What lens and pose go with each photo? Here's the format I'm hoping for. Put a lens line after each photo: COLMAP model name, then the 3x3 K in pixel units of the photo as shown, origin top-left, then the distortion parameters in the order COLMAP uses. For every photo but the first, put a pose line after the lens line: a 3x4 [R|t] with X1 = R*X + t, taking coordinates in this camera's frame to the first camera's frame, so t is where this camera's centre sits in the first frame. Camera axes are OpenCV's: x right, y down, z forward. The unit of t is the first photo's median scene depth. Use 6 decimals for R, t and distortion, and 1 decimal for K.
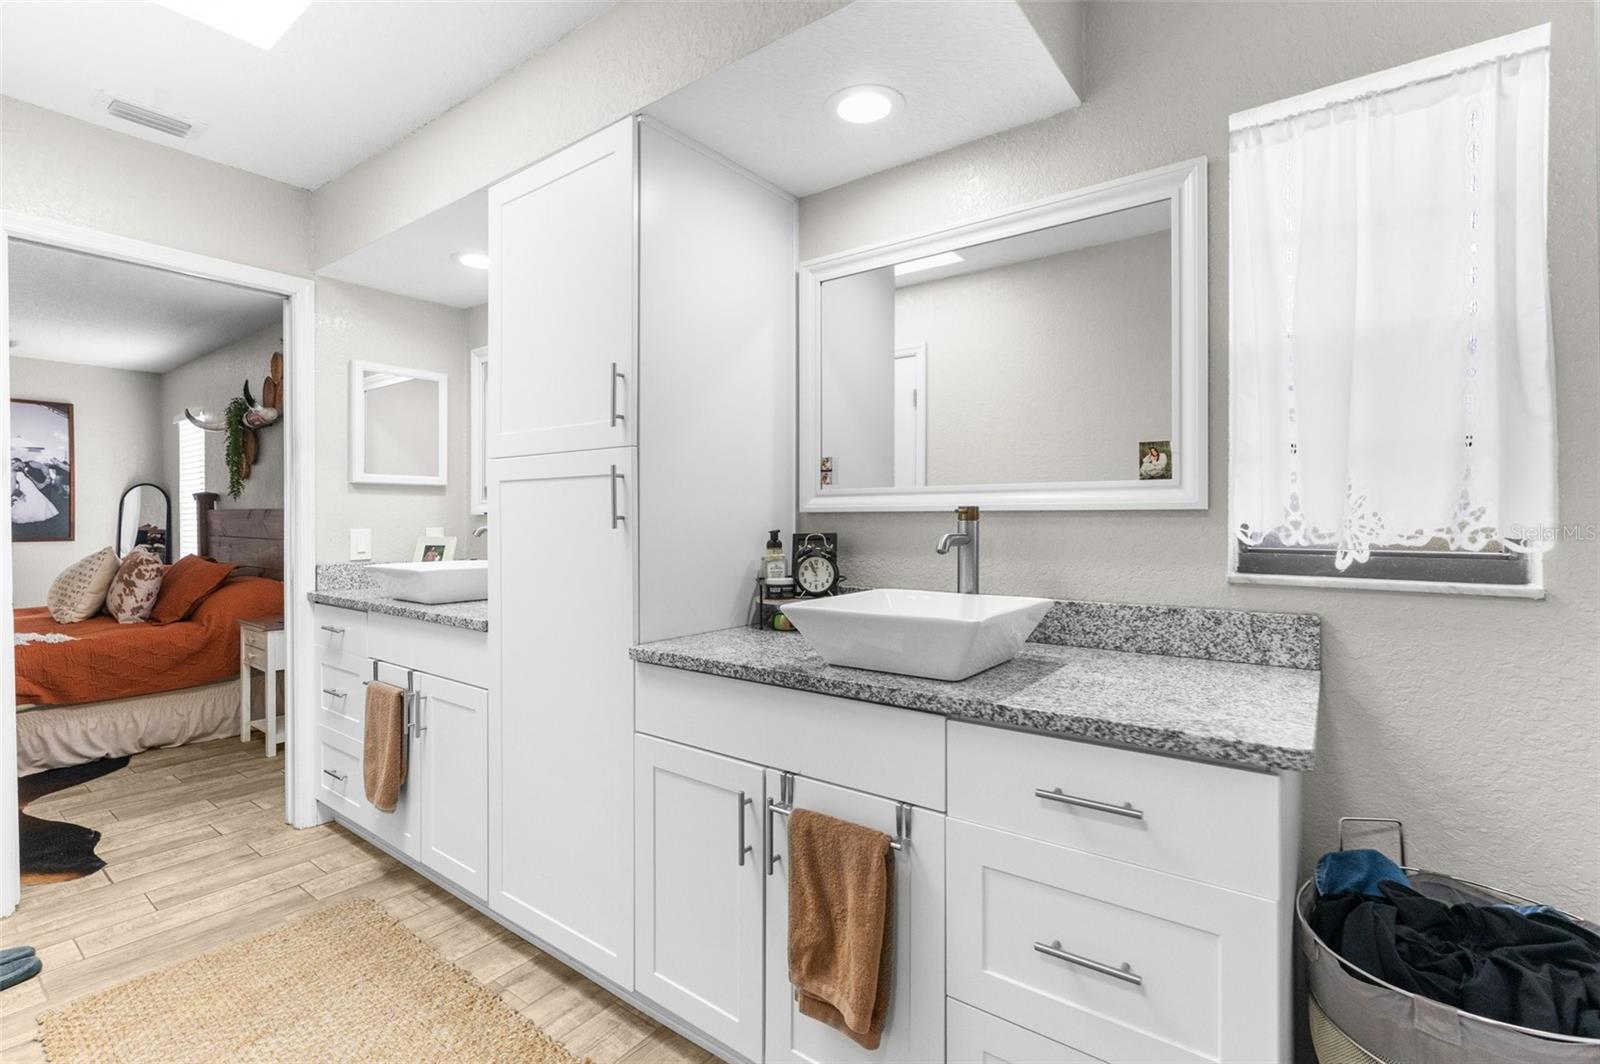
lens RADIAL K [[732.0, 0, 783.7], [0, 732.0, 535.1], [0, 0, 1]] dist [-0.001827, 0.001319]
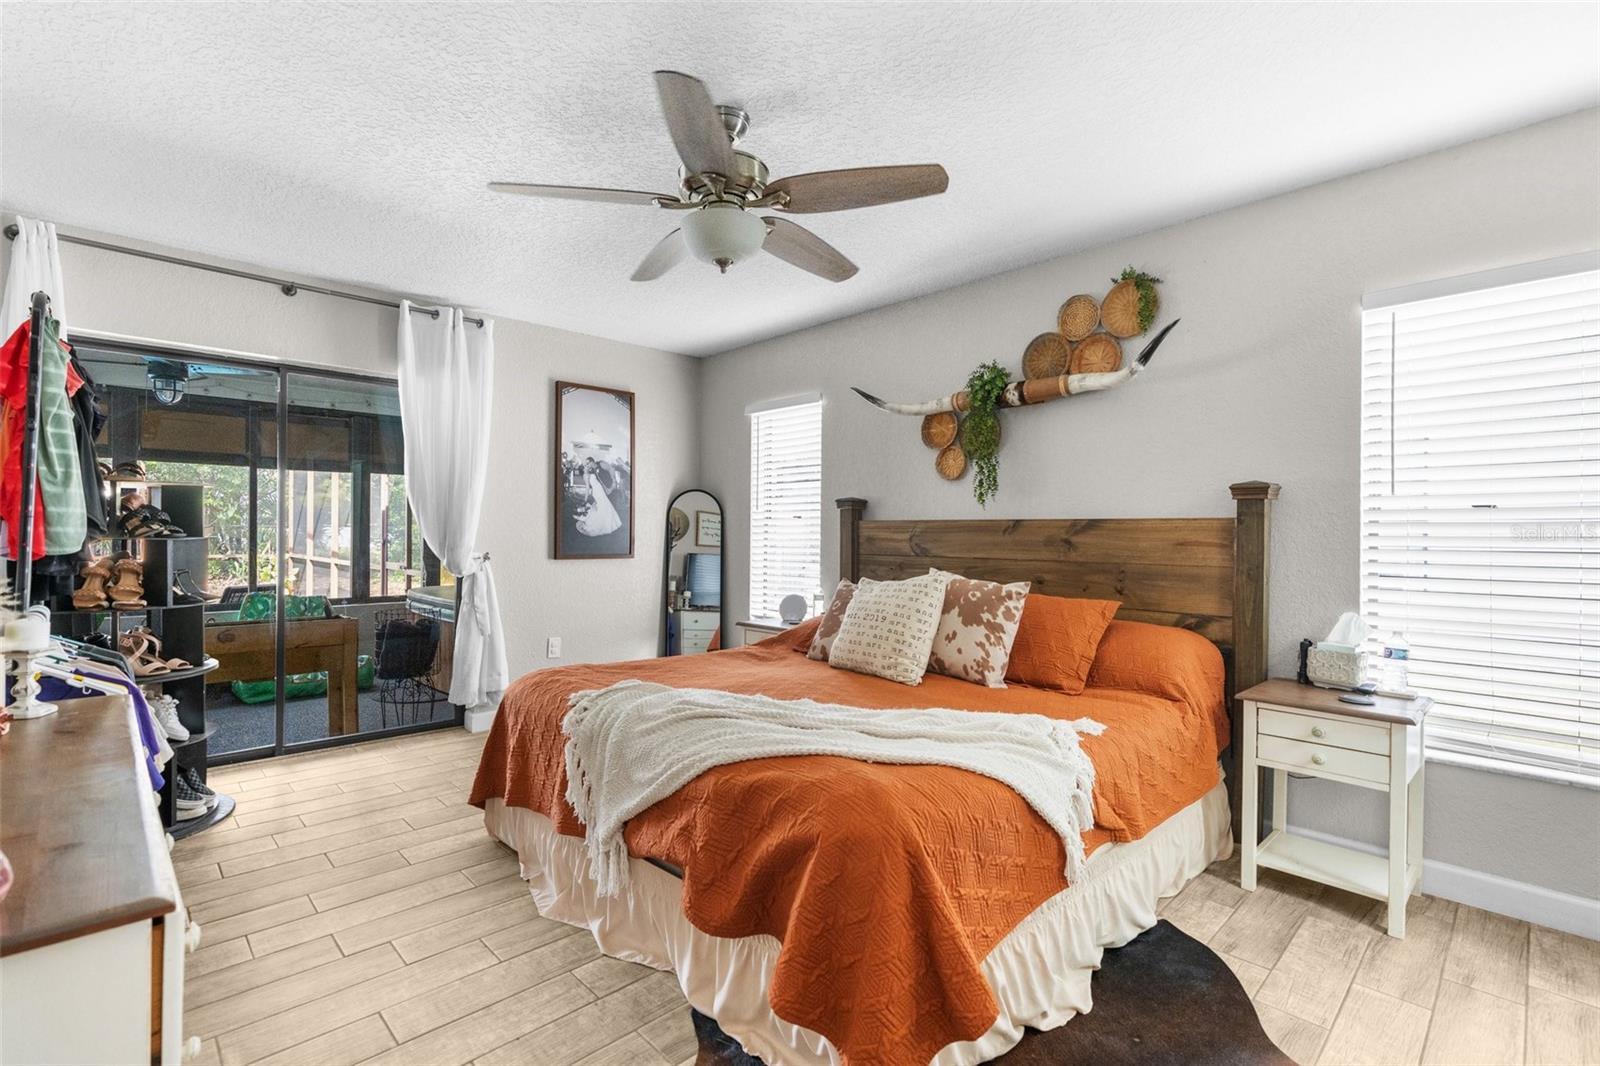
lens RADIAL K [[736.0, 0, 767.4], [0, 736.0, 530.9], [0, 0, 1]] dist [-0.003826, 0.000226]
pose [[0.986867, 0.005532, -0.161440, -0.986575], [-0.010207, 0.999552, -0.028145, -0.001341], [0.161212, 0.029423, 0.986481, 0.294748]]
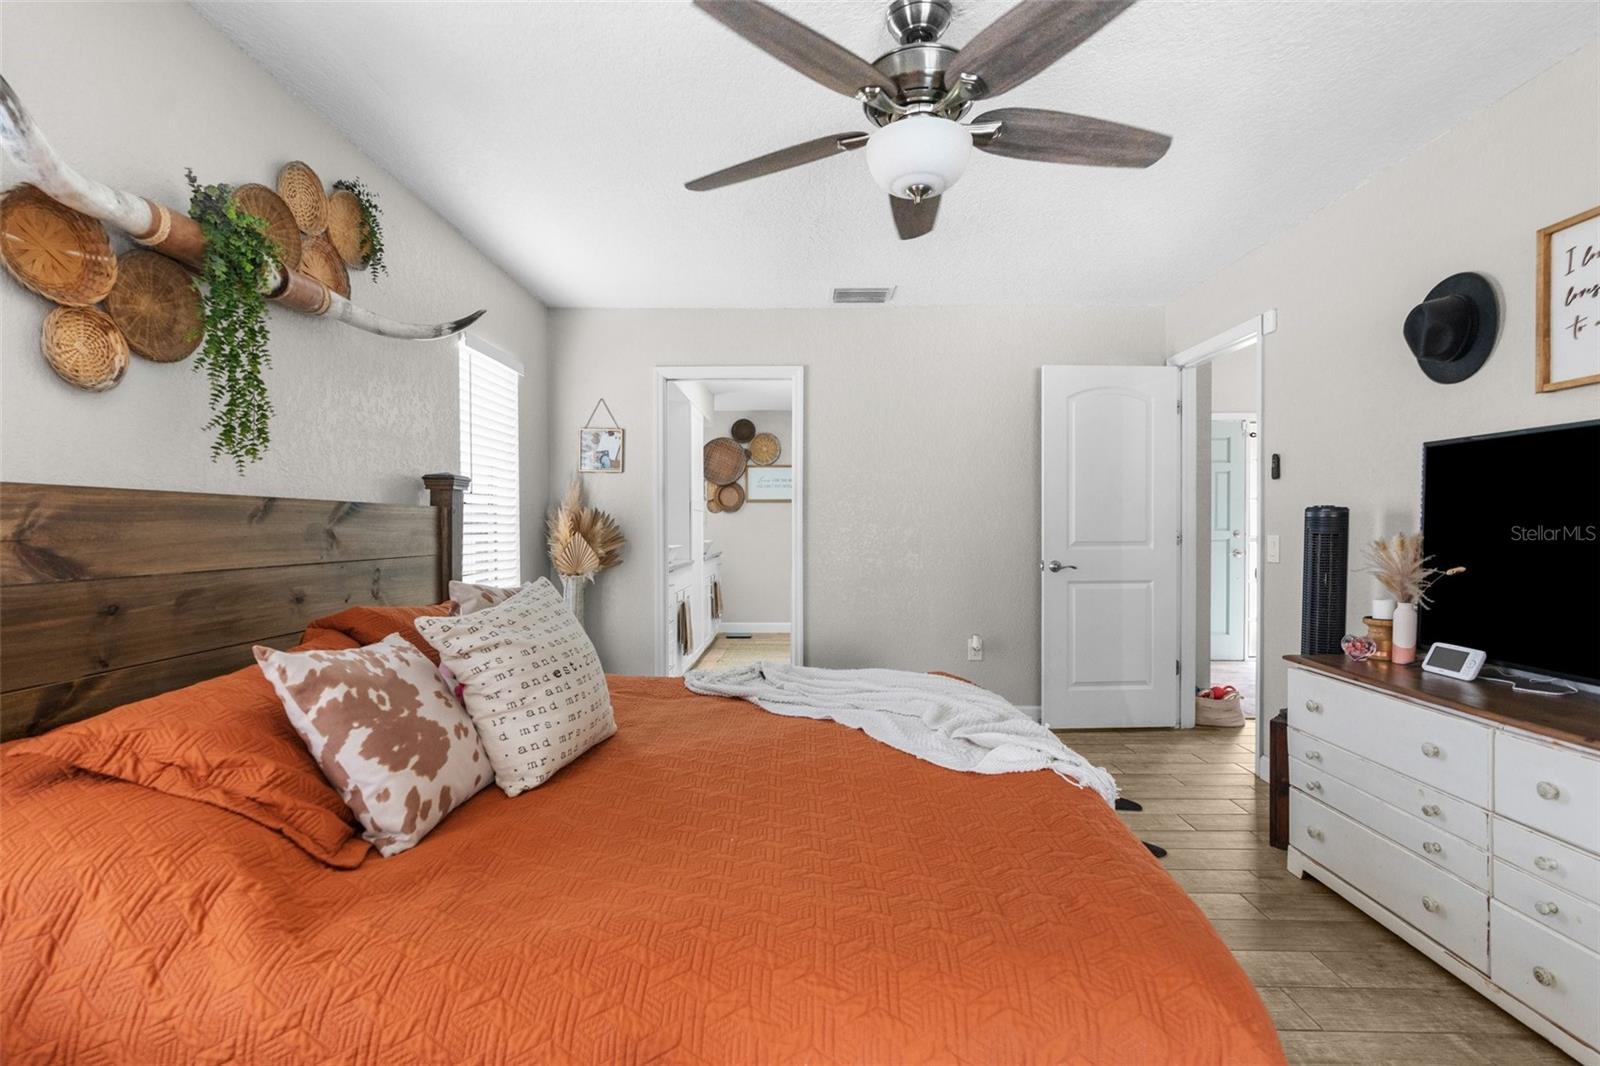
lens RADIAL K [[732.0, 0, 783.7], [0, 732.0, 536.1], [0, 0, 1]] dist [-0.001827, 0.001319]
pose [[-0.586935, -0.013608, 0.809520, -1.412140], [0.016769, 0.999440, 0.028959, -0.023036], [-0.809460, 0.030572, -0.586378, 1.161594]]
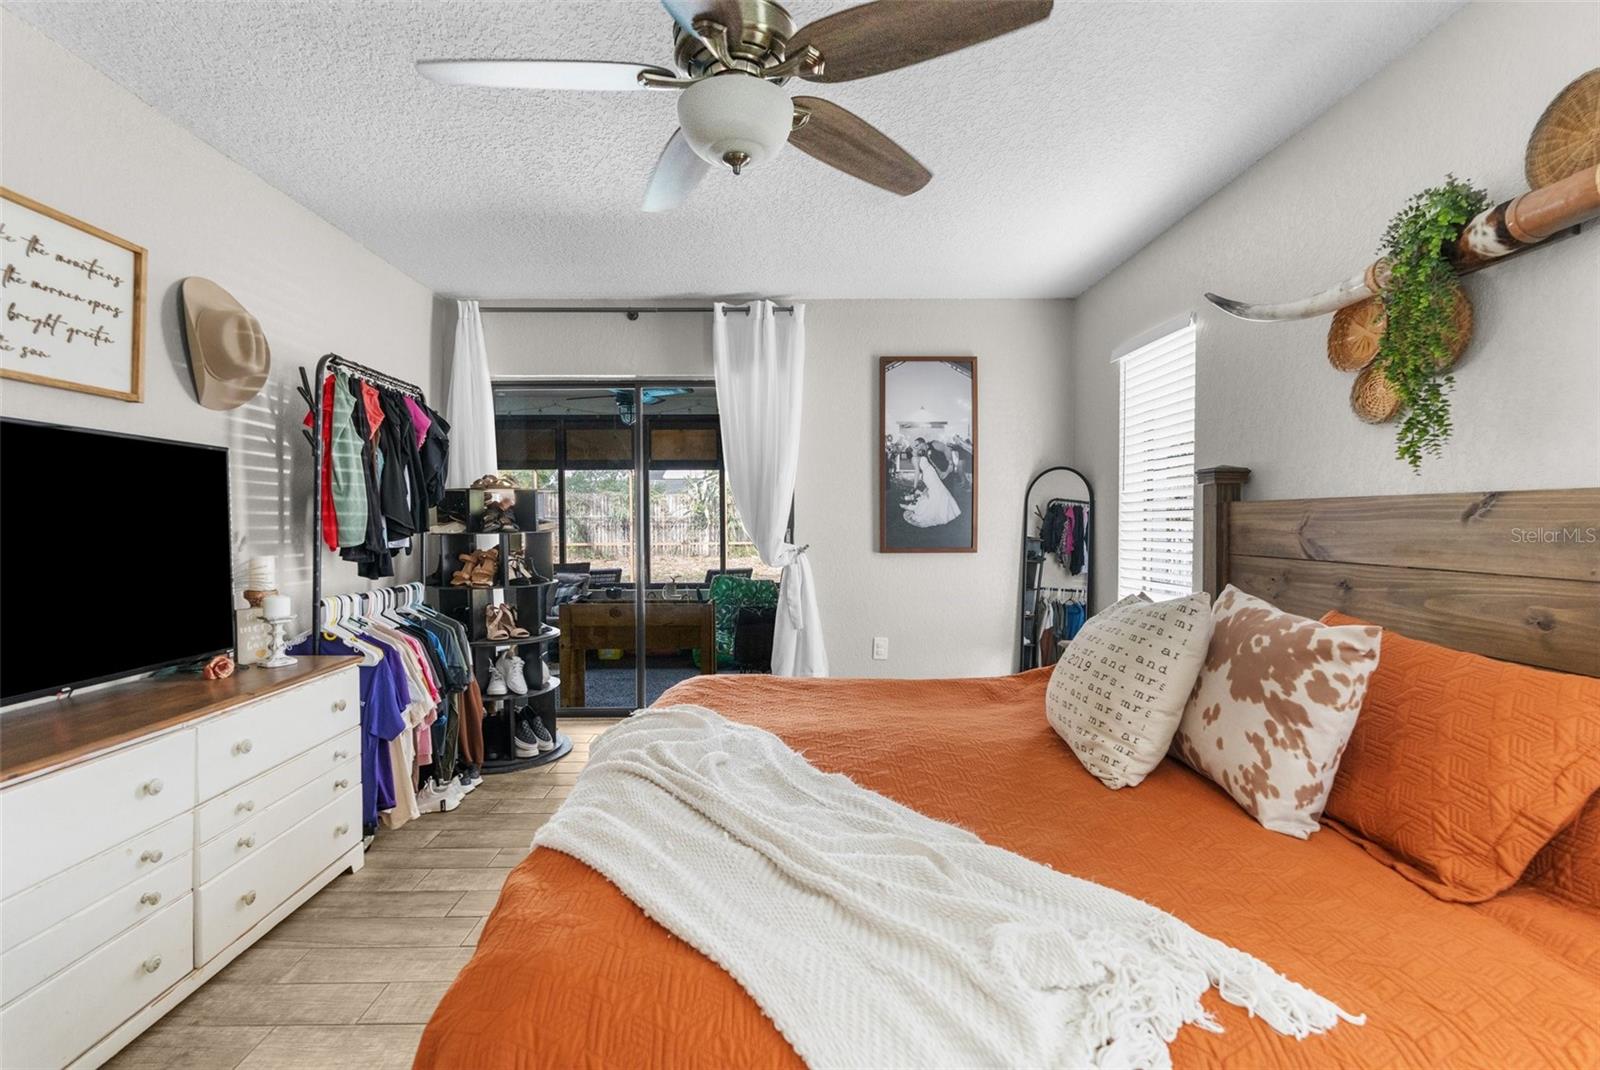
lens RADIAL K [[732.0, 0, 783.7], [0, 732.0, 538.1], [0, 0, 1]] dist [-0.001827, 0.001319]
pose [[0.622828, 0.014688, -0.782221, -0.771726], [-0.013071, 0.999880, 0.008367, -0.013325], [0.782249, 0.005013, 0.622945, 0.604018]]
